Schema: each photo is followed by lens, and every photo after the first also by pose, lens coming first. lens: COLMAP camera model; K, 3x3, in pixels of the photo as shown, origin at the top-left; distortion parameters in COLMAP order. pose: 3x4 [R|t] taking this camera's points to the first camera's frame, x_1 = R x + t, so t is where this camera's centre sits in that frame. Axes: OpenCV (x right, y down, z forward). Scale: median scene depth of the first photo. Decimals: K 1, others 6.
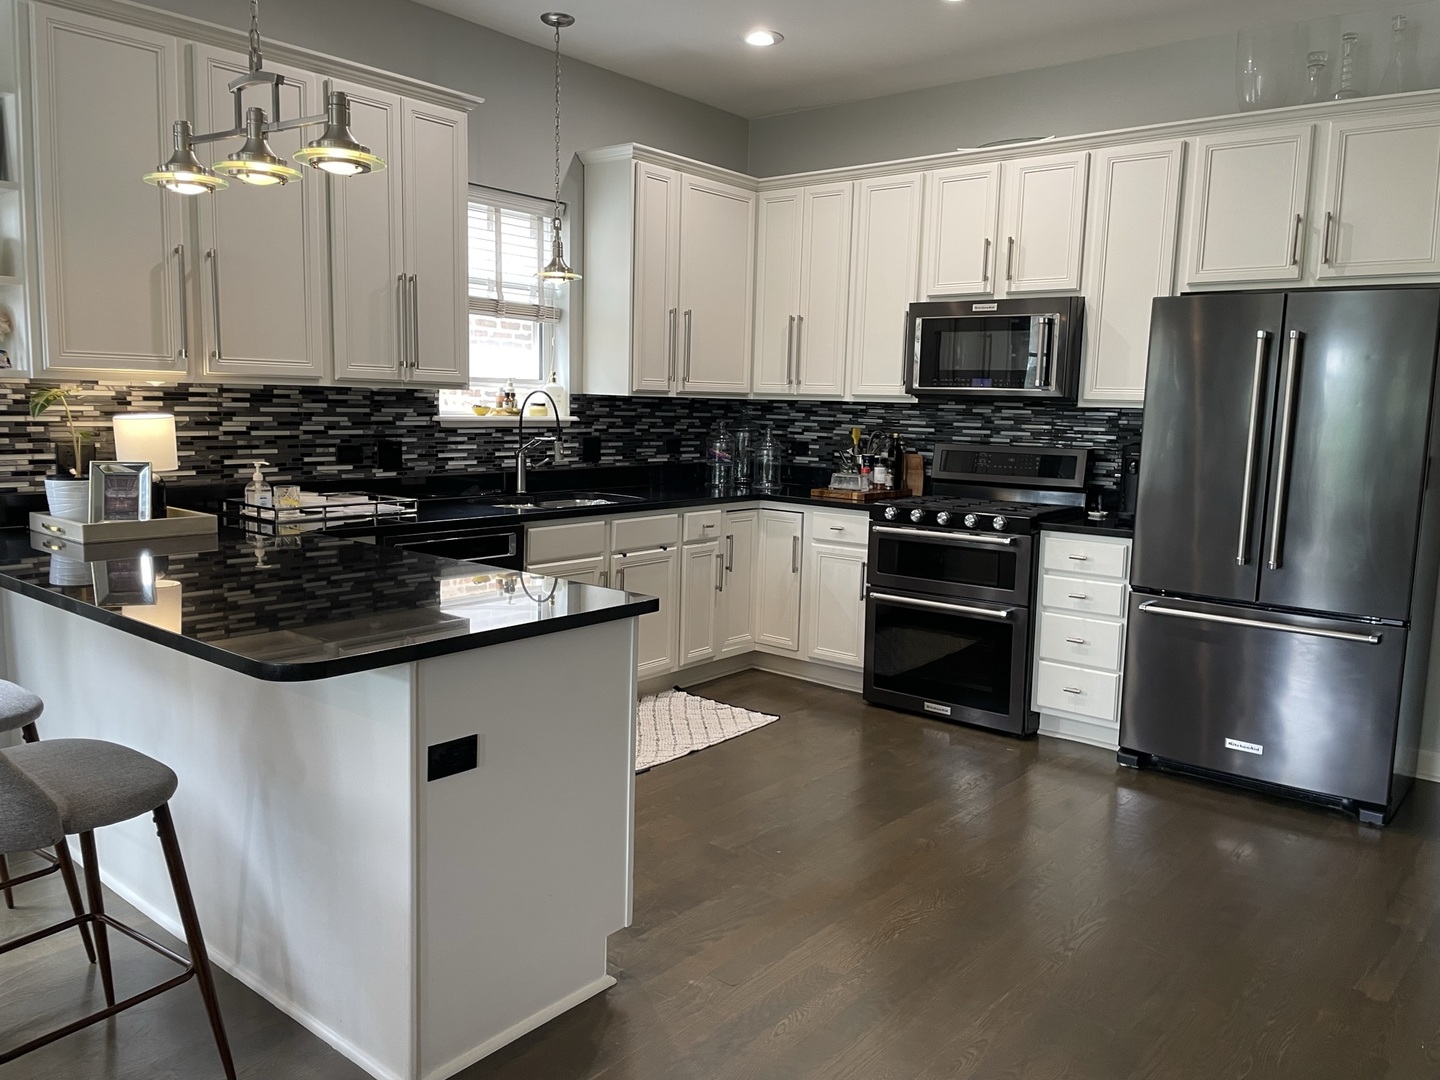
lens RADIAL K [[1088.8, 0, 720.0], [0, 1088.8, 540.0], [0, 0, 1]] dist [0.096995, -0.118452]
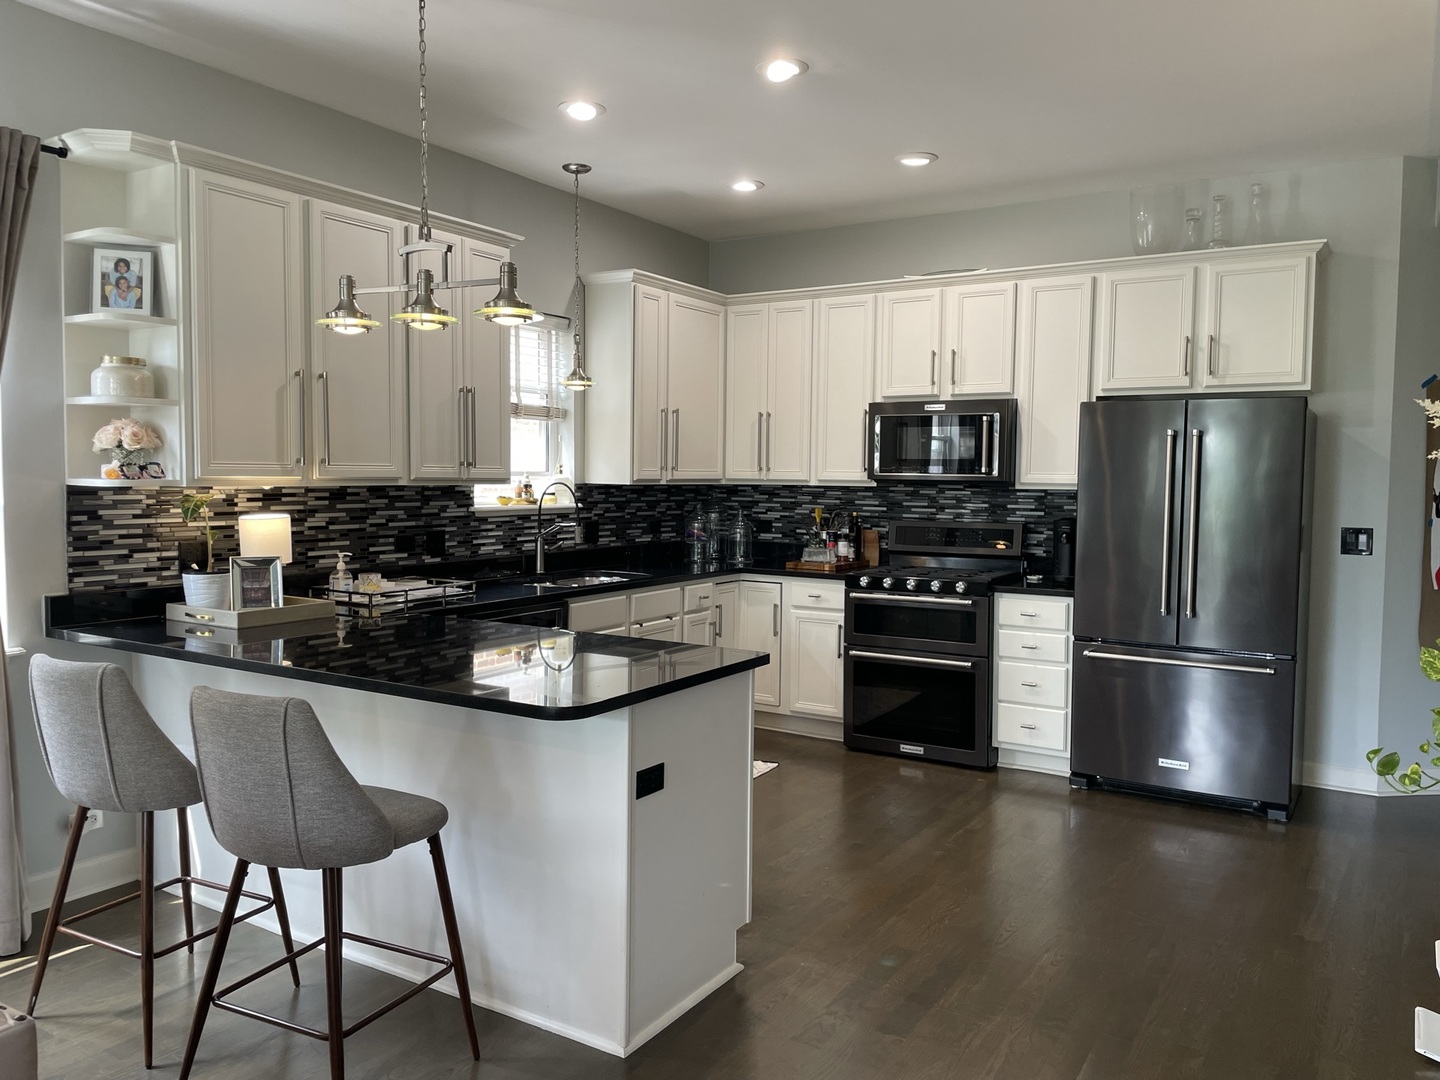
lens RADIAL K [[1088.8, 0, 720.0], [0, 1088.8, 540.0], [0, 0, 1]] dist [0.096995, -0.118452]
pose [[0.991173, -0.024054, 0.130373, -0.153524], [0.032600, 0.997429, -0.063820, 0.000567], [-0.128503, 0.067506, 0.989409, -0.140438]]
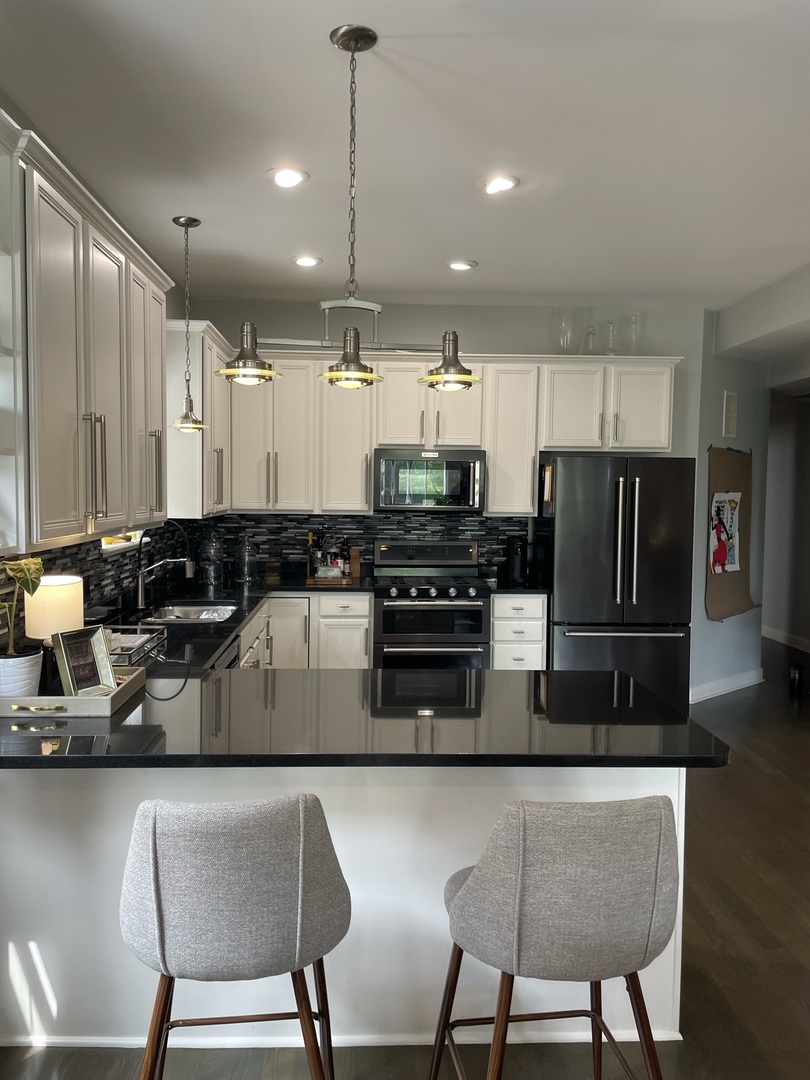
lens RADIAL K [[816.6, 0, 392.9], [0, 816.6, 539.9], [0, 0, 1]] dist [0.096995, -0.118452]
pose [[0.747191, -0.060974, 0.661806, -0.589683], [0.094858, 0.995372, -0.015389, -0.080922], [-0.657805, 0.074276, 0.749517, 0.180254]]
